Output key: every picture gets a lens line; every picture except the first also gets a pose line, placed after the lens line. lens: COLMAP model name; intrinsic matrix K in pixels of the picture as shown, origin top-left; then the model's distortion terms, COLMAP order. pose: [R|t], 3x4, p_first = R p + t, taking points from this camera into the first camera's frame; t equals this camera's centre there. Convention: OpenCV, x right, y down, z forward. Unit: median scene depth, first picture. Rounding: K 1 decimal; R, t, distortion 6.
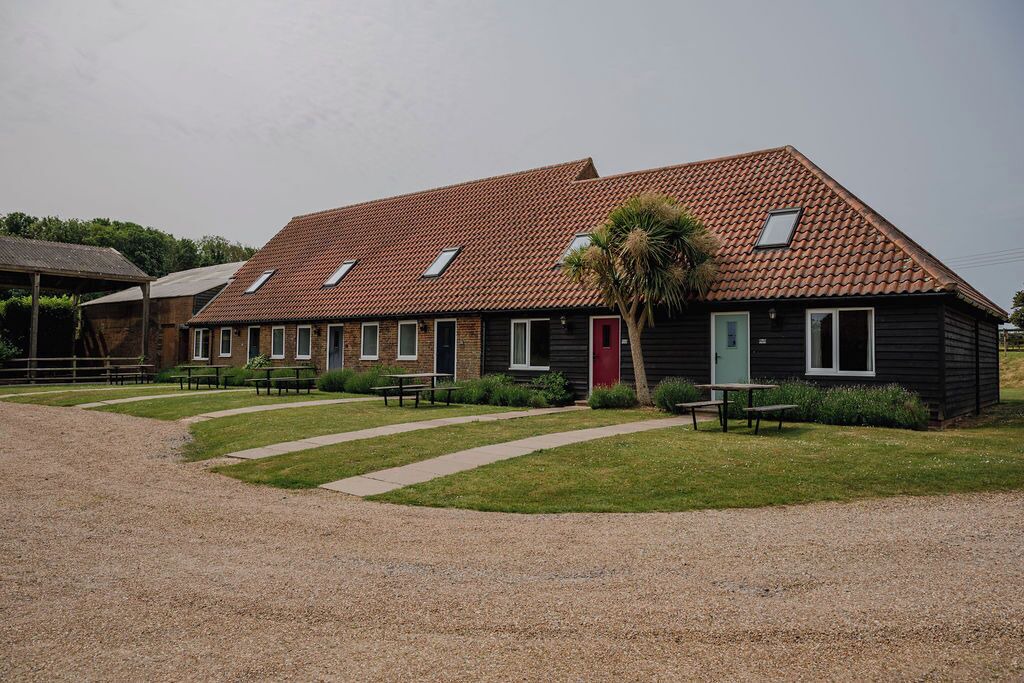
lens RADIAL K [[748.5, 0, 512.0], [0, 748.5, 341.5], [0, 0, 1]] dist [-0.001584, -0.001107]
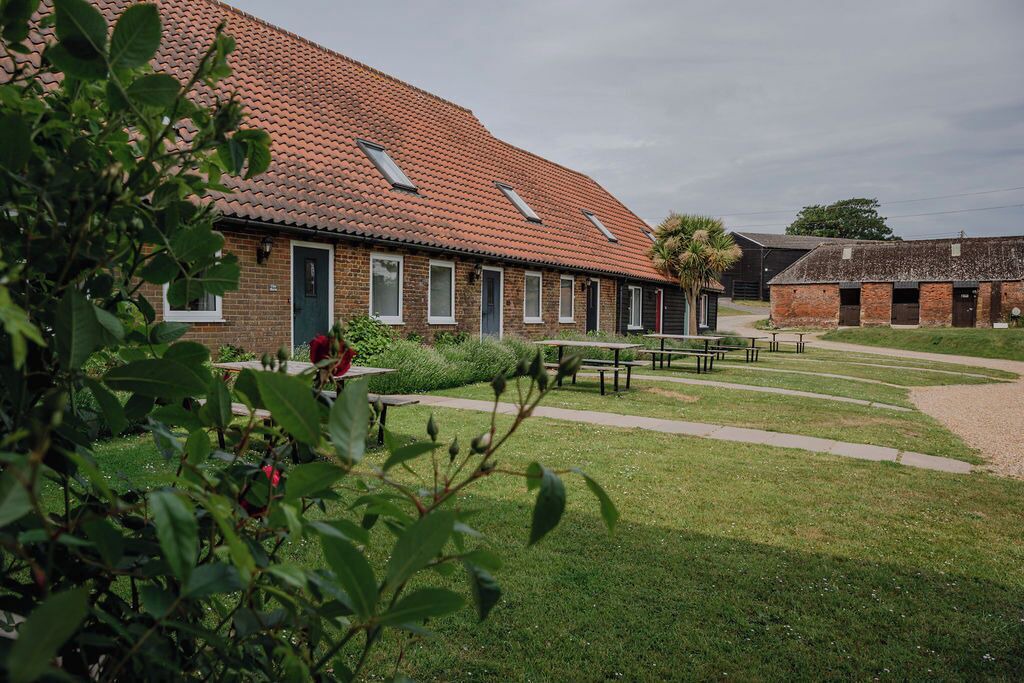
lens RADIAL K [[748.5, 0, 512.0], [0, 748.5, 341.5], [0, 0, 1]] dist [-0.001584, -0.001107]
pose [[-0.164446, -0.037607, 0.985669, -0.858675], [-0.027020, 0.999070, 0.033610, 0.017680], [-0.986016, -0.021106, -0.165309, 1.085867]]
